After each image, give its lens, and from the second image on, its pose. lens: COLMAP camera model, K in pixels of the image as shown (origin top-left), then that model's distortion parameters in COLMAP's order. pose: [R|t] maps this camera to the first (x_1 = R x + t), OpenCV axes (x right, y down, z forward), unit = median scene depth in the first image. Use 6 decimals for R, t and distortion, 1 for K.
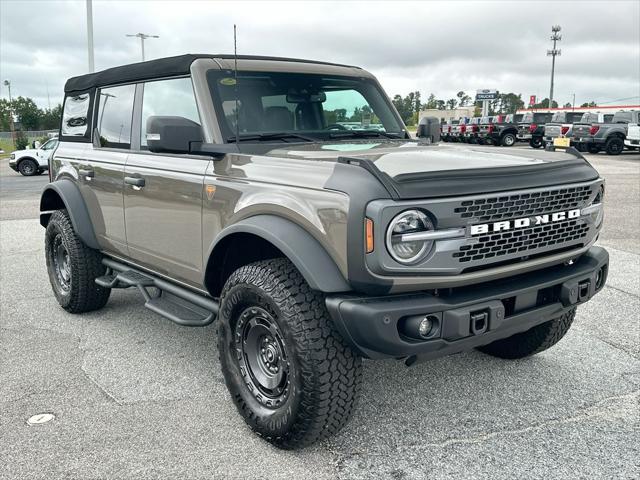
lens RADIAL K [[664.4, 0, 320.0], [0, 664.4, 240.0], [0, 0, 1]] dist [0.005572, -0.004982]
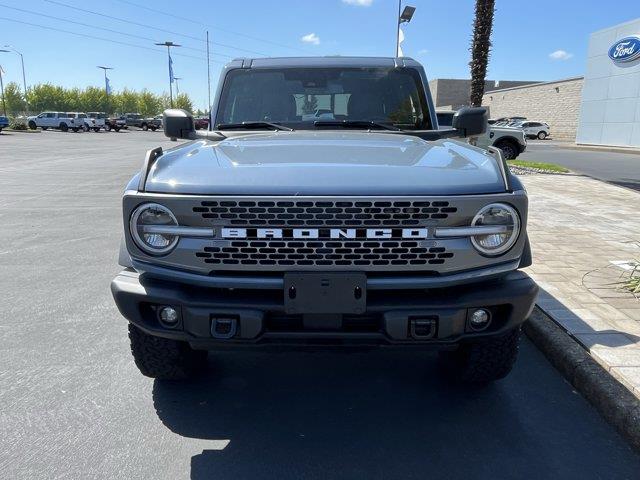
lens RADIAL K [[450.2, 0, 318.0], [0, 450.2, 253.6], [0, 0, 1]] dist [0.039434, 0.000171]
pose [[0.778100, 0.191295, -0.598303, 0.657799], [-0.116382, 0.979912, 0.161949, -0.095519], [0.617264, -0.056381, 0.784733, 0.523367]]
